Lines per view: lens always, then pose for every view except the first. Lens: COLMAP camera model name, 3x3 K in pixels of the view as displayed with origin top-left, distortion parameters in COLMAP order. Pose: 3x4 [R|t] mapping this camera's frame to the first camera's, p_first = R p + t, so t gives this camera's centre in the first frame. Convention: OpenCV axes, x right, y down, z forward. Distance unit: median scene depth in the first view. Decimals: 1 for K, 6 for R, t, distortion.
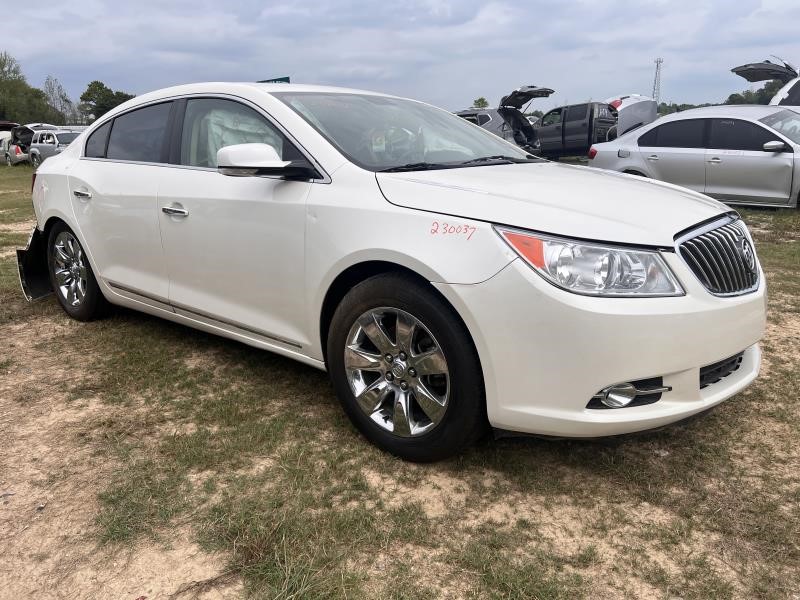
lens RADIAL K [[588.4, 0, 400.0], [0, 588.4, 300.0], [0, 0, 1]] dist [0.044915, 0.000722]
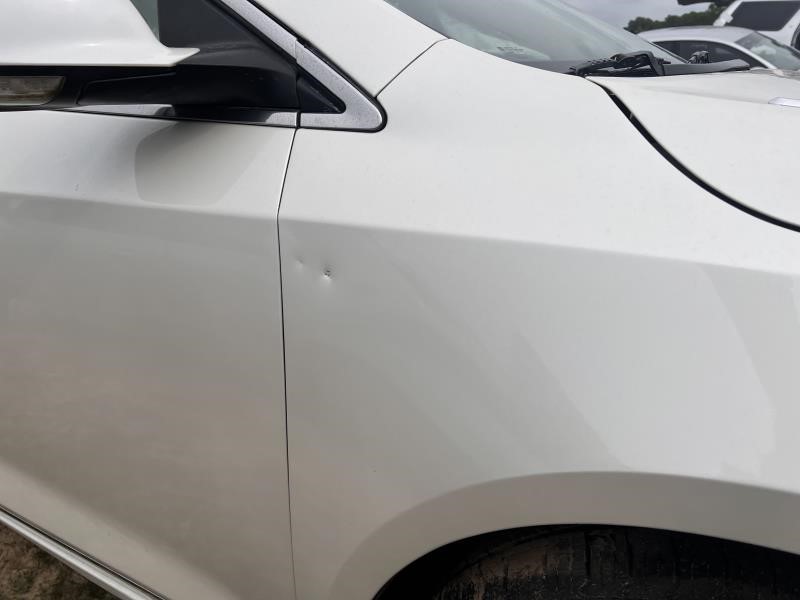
lens RADIAL K [[615.1, 0, 400.0], [0, 615.1, 300.0], [0, 0, 1]] dist [0.009536, -0.003553]
pose [[0.980186, -0.073321, 0.184008, -0.155256], [0.058081, 0.994523, 0.086893, -0.142662], [-0.189371, -0.074484, 0.979076, 0.712229]]
